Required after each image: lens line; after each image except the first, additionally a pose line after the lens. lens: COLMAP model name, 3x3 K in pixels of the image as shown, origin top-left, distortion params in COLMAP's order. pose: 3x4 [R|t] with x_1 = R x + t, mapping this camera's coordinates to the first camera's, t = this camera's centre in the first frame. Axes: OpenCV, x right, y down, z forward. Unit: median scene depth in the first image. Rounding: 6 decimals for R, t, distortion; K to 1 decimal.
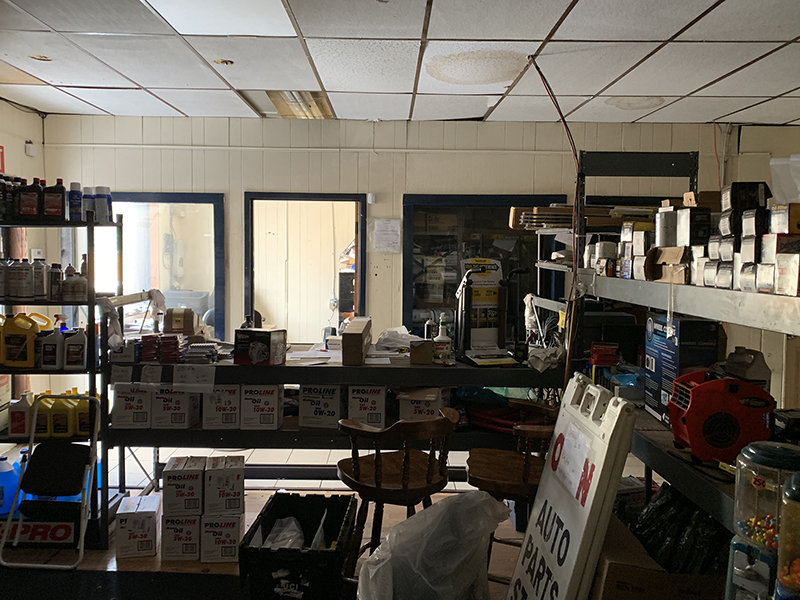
lens RADIAL K [[599.3, 0, 400.0], [0, 599.3, 300.0], [0, 0, 1]] dist [0.038781, -0.004961]
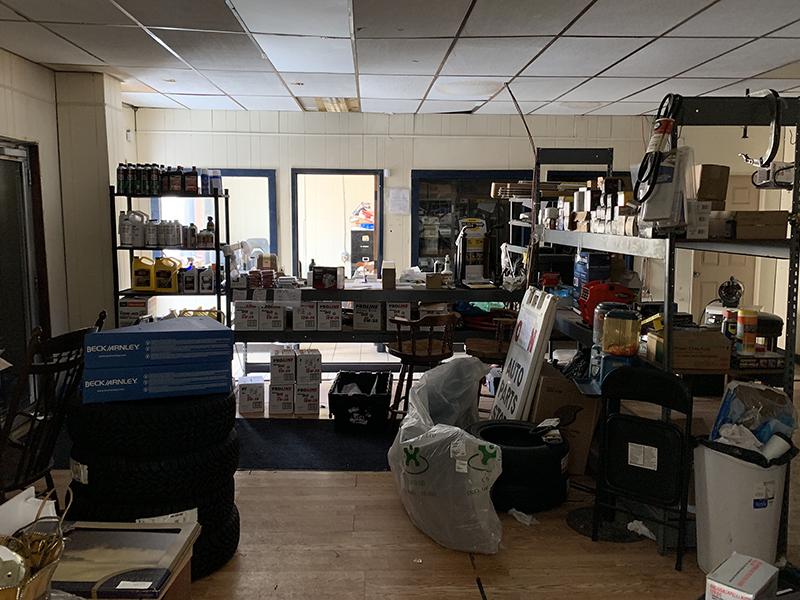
lens RADIAL K [[599.3, 0, 400.0], [0, 599.3, 300.0], [0, 0, 1]] dist [0.038781, -0.004961]
pose [[0.999407, -0.008511, 0.033370, -0.098963], [0.006291, 0.997795, 0.066069, 0.034380], [-0.033859, -0.065820, 0.997257, -0.511252]]
